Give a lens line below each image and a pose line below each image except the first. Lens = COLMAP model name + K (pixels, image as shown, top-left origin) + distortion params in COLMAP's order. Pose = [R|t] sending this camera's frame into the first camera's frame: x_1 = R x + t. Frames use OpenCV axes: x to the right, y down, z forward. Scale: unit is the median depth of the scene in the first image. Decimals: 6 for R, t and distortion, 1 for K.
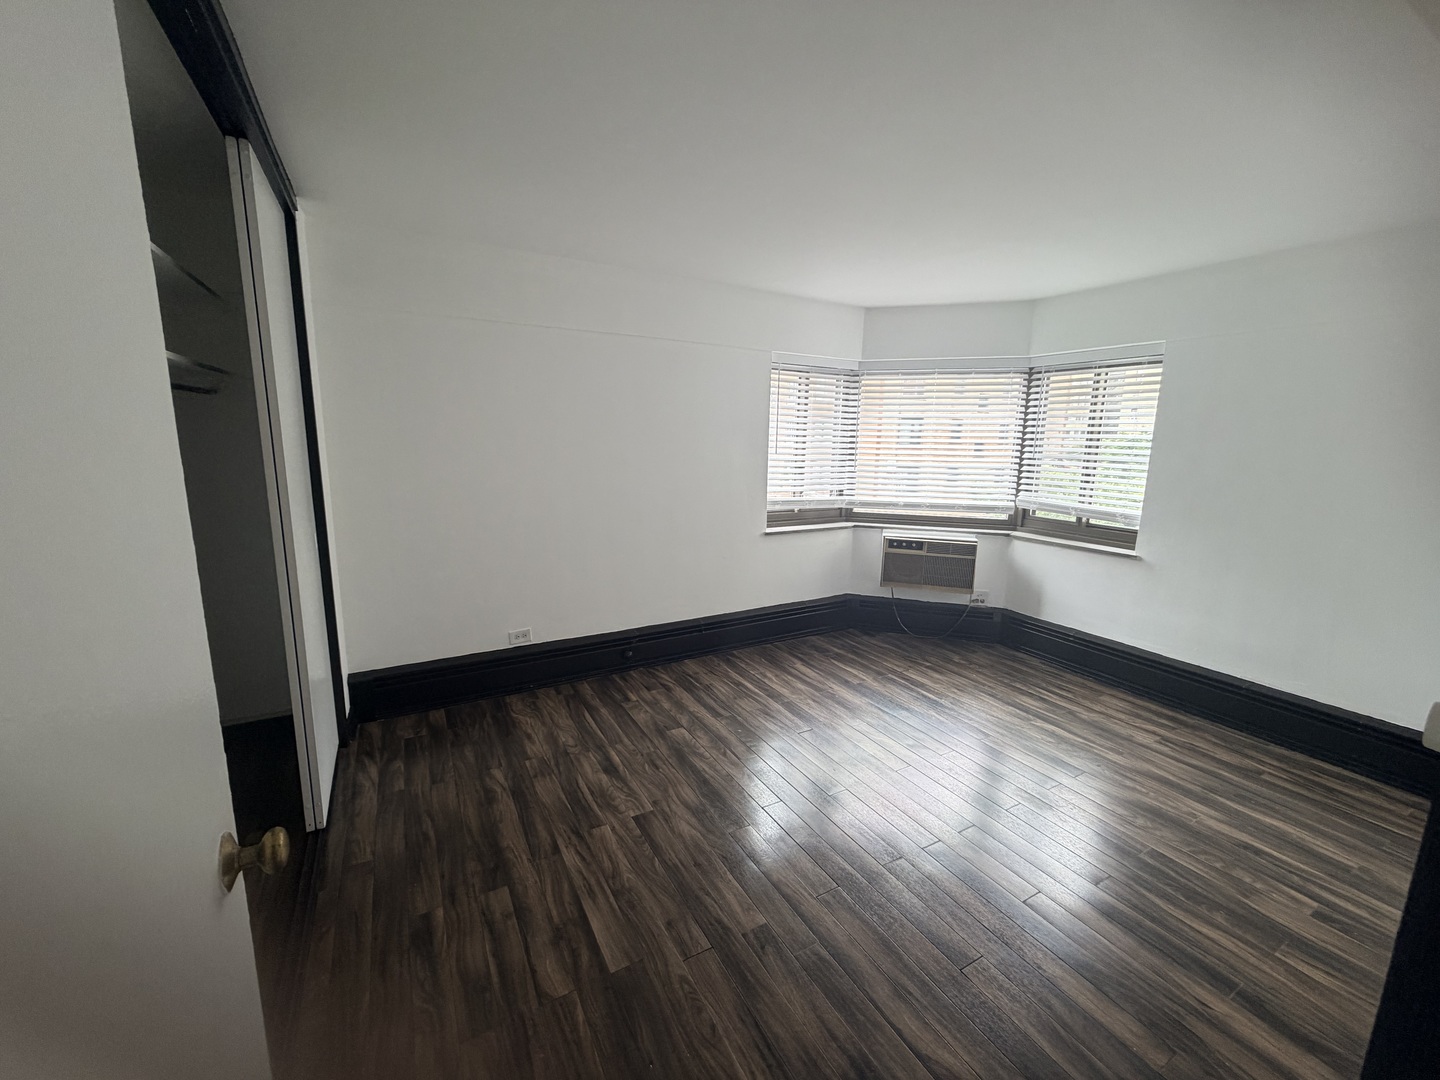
lens RADIAL K [[576.6, 0, 714.0], [0, 576.6, 534.8], [0, 0, 1]] dist [0.000426, 0.000071]
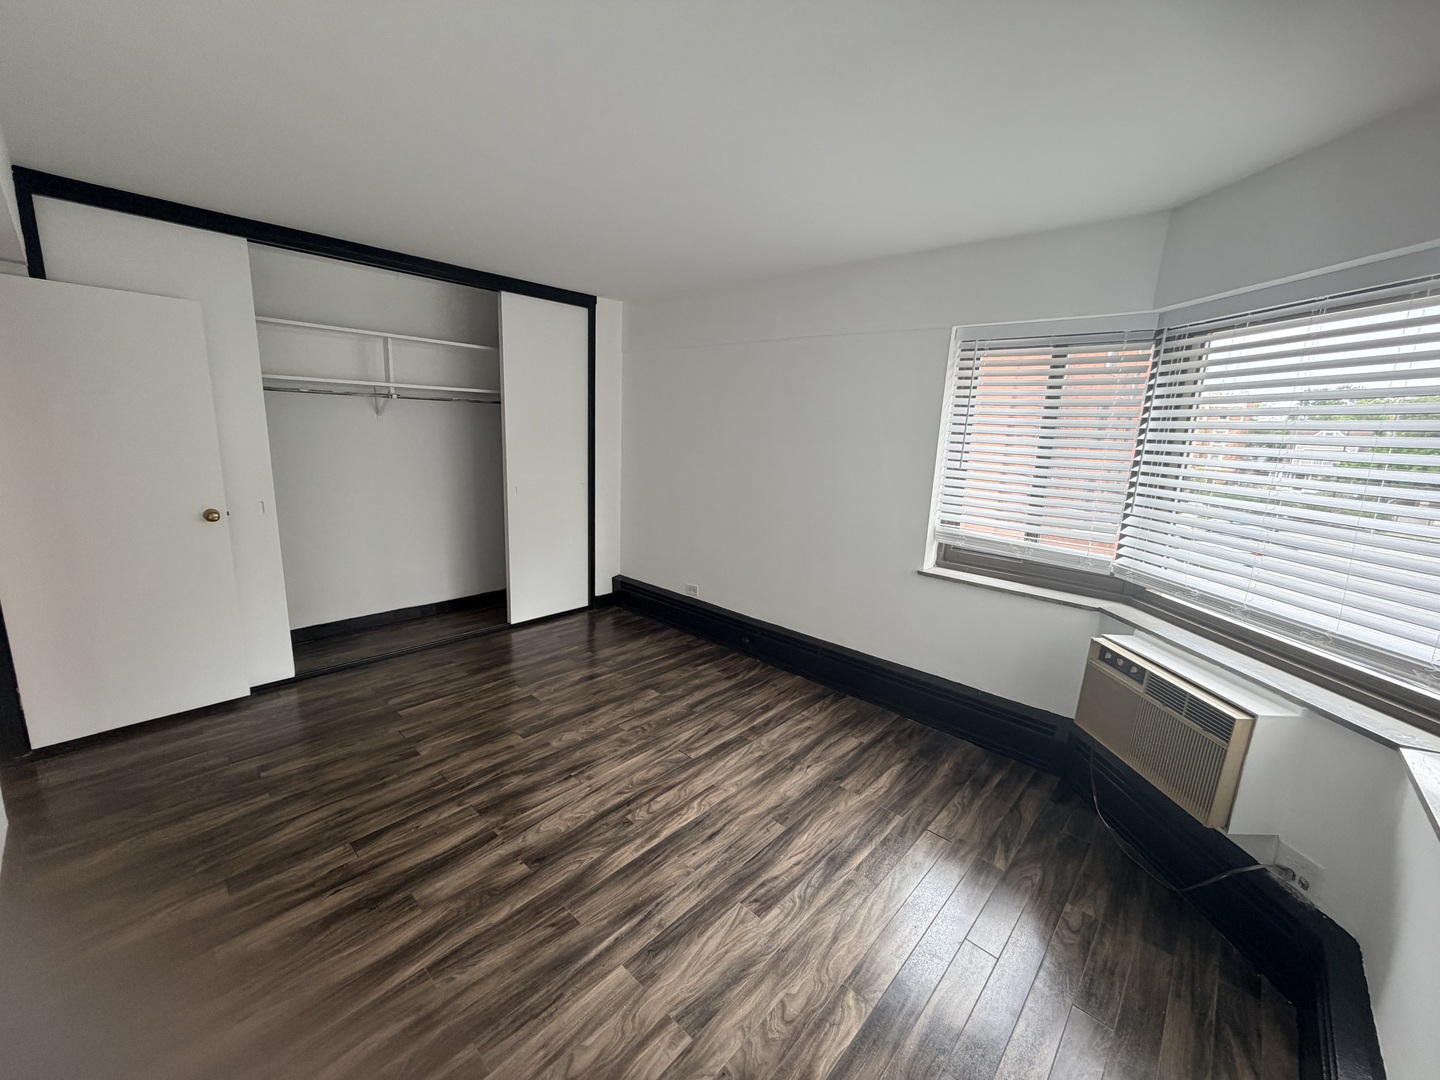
lens RADIAL K [[576.6, 0, 714.0], [0, 576.6, 534.8], [0, 0, 1]] dist [0.000426, 0.000071]
pose [[0.315203, 0.177538, -0.932270, 0.821544], [-0.203570, 0.972128, 0.116301, -0.096246], [0.926934, 0.153124, 0.342559, 0.575732]]
